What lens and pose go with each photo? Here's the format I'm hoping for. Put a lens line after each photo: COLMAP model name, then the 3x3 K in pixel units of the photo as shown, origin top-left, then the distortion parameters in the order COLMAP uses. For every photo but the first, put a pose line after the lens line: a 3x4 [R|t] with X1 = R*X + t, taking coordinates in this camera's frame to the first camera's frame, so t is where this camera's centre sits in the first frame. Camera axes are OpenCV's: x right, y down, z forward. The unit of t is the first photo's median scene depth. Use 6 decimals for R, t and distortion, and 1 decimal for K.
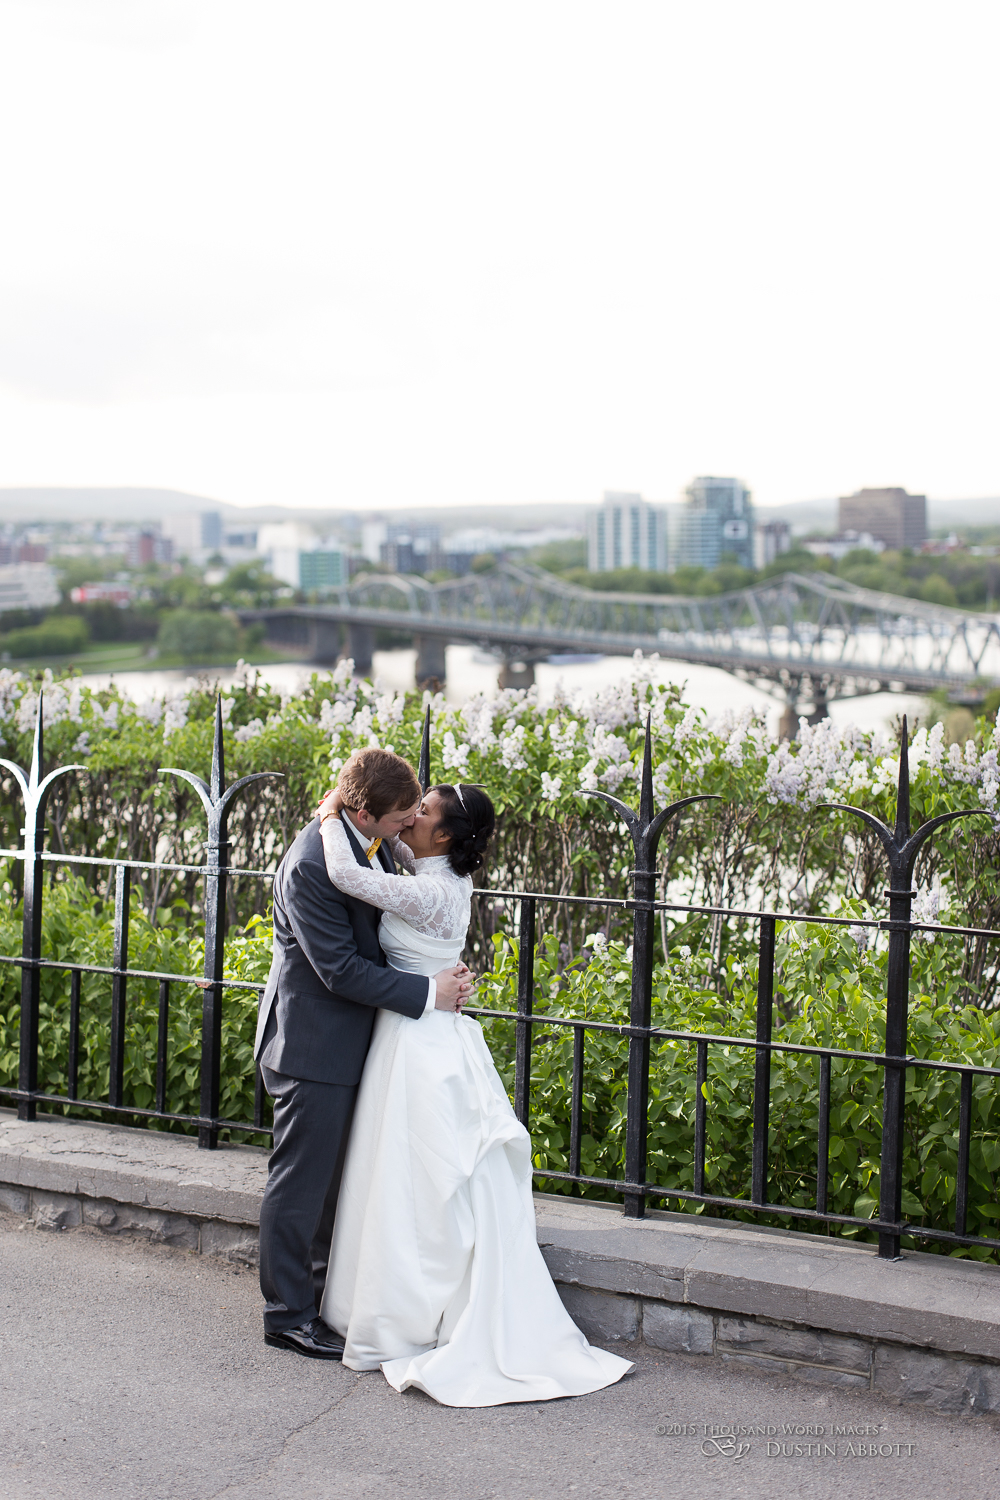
lens RADIAL K [[2275.4, 0, 499.8], [0, 2275.4, 762.2], [0, 0, 1]] dist [0.019726, 0.000000]
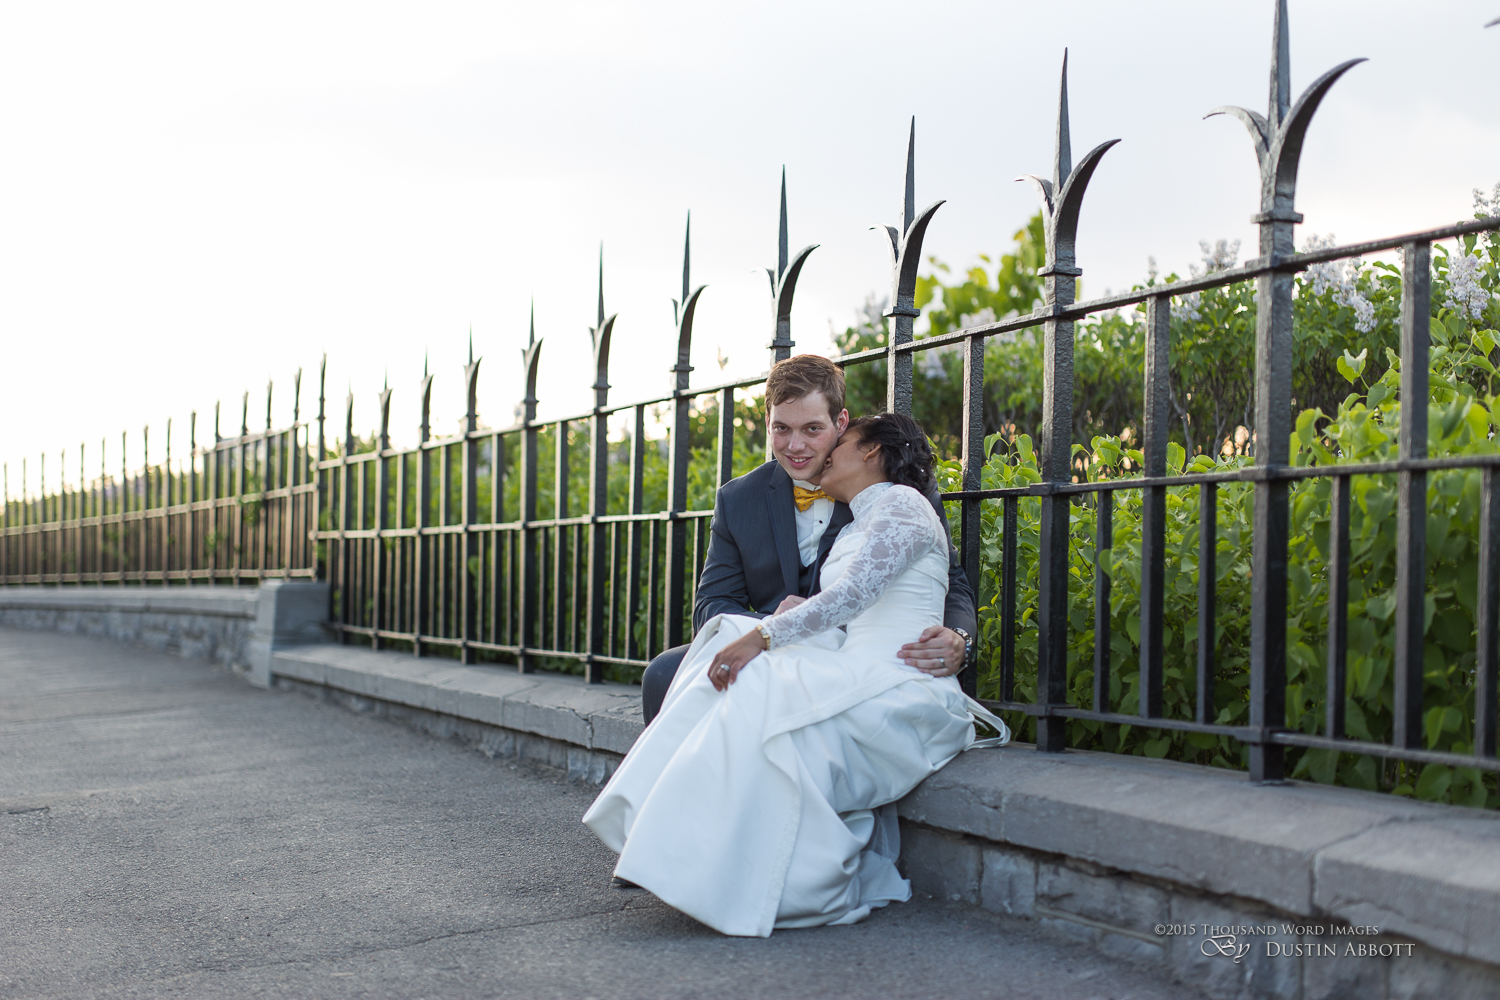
lens RADIAL K [[2275.4, 0, 744.7], [0, 2275.4, 505.5], [0, 0, 1]] dist [0.019726, 0.000000]
pose [[0.783859, -0.032659, -0.620080, 0.326778], [-0.024409, 0.996223, -0.083326, 0.141372], [0.620459, 0.080451, 0.780101, 0.292556]]
